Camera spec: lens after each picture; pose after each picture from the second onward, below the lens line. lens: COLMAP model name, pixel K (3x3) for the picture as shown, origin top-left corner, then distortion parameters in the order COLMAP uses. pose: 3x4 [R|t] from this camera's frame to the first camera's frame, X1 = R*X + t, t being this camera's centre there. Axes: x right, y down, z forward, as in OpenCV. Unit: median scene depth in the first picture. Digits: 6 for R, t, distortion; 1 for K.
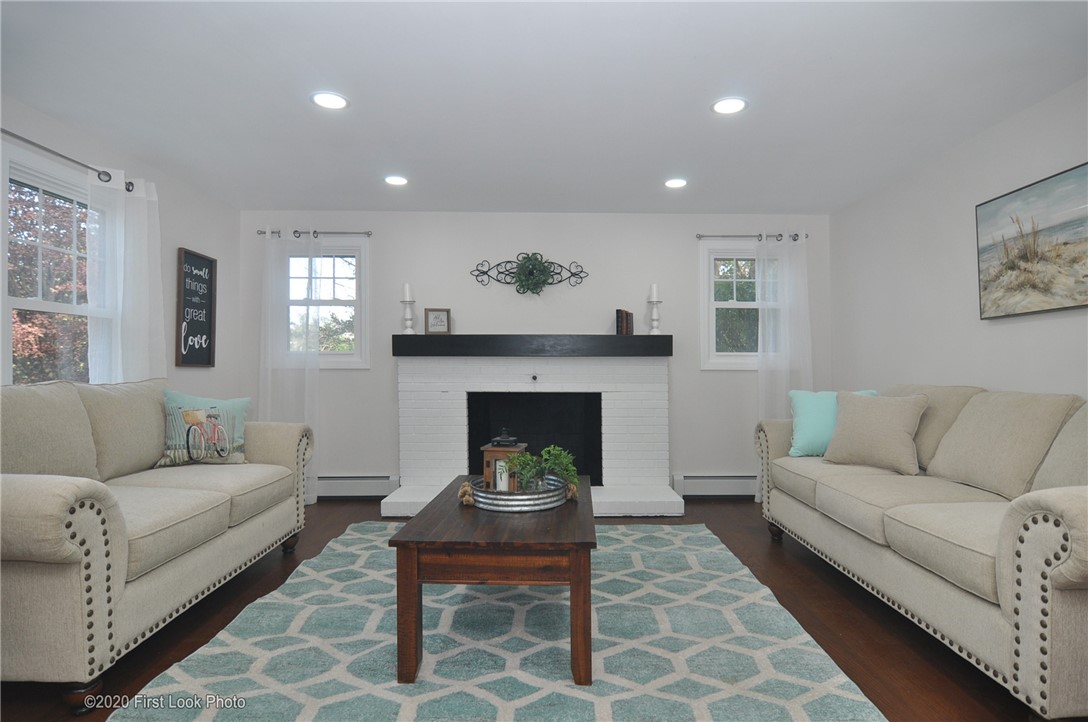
lens RADIAL K [[583.2, 0, 562.4], [0, 583.2, 364.6], [0, 0, 1]] dist [-0.010032, -0.006713]
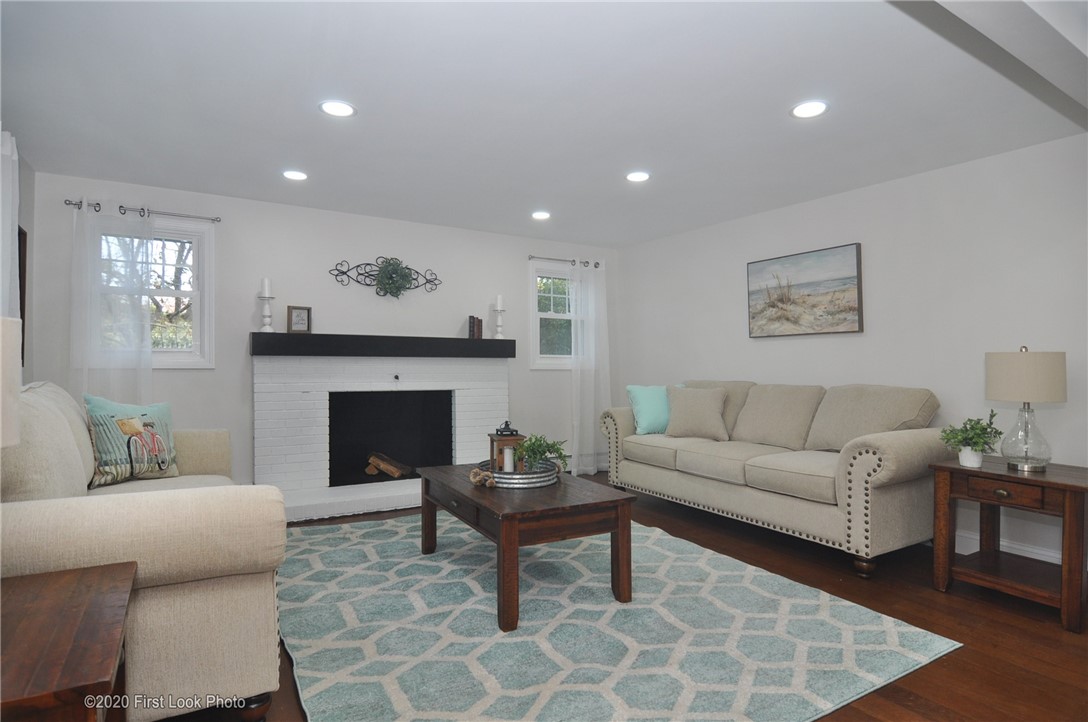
lens RADIAL K [[583.2, 0, 535.5], [0, 583.2, 357.8], [0, 0, 1]] dist [-0.010032, -0.006713]
pose [[0.866598, 0.008910, 0.498927, -0.579754], [-0.006377, 0.999957, -0.006782, -0.011015], [-0.498966, 0.002696, 0.866618, -0.058419]]
